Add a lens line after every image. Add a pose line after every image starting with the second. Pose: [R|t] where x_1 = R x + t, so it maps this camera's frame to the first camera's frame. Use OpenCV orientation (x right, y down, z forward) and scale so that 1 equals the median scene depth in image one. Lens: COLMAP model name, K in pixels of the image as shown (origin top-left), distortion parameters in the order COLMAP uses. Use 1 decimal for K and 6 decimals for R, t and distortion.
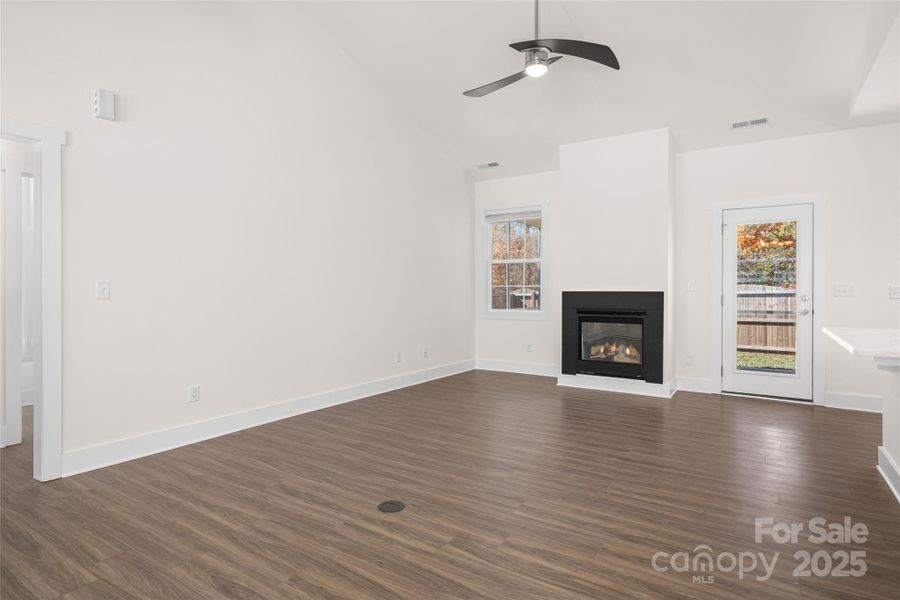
lens RADIAL K [[486.0, 0, 454.0], [0, 486.0, 292.6], [0, 0, 1]] dist [0.001510, 0.000503]
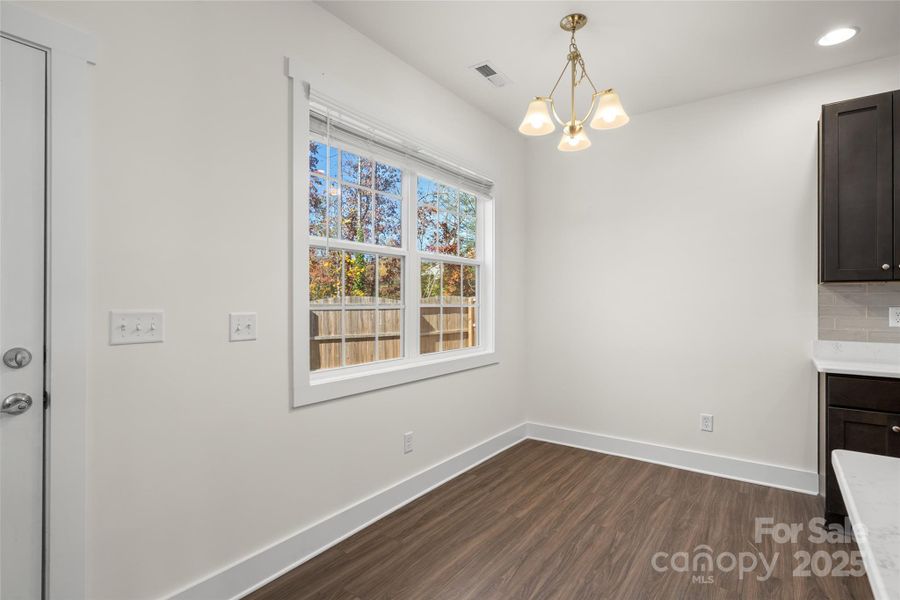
lens RADIAL K [[457.5, 0, 450.0], [0, 457.5, 300.0], [0, 0, 1]] dist [0.002572, 0.000328]
pose [[0.051783, 0.003834, 0.998651, 0.450789], [0.000885, 0.999992, -0.003885, -0.022114], [-0.998658, 0.001085, 0.051779, 0.713445]]
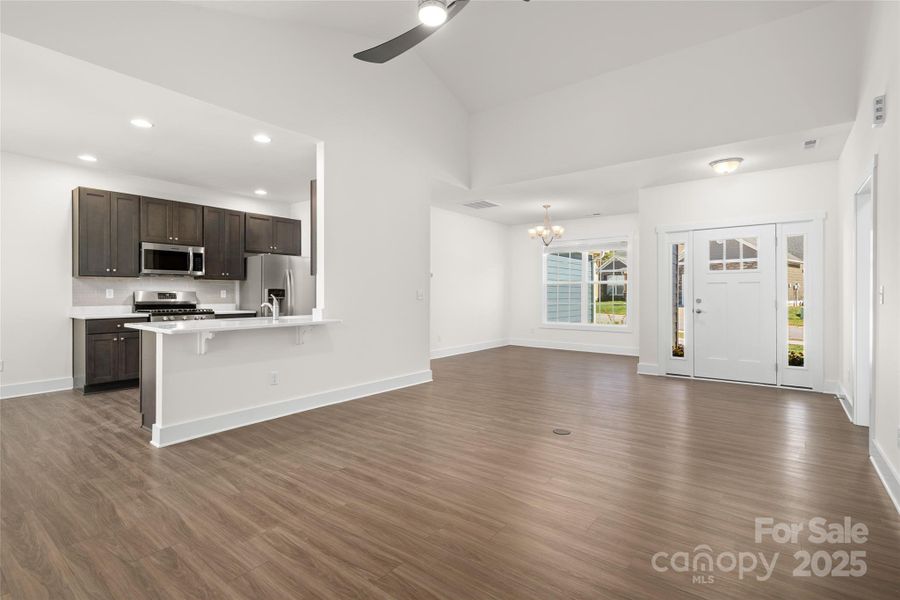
lens RADIAL K [[427.6, 0, 432.3], [0, 427.6, 295.5], [0, 0, 1]] dist [-0.000121, -0.000205]
pose [[-0.993062, -0.001343, 0.117582, 0.063652], [-0.000171, 0.999950, 0.009980, -0.009167], [-0.117590, 0.009890, -0.993013, 1.214778]]
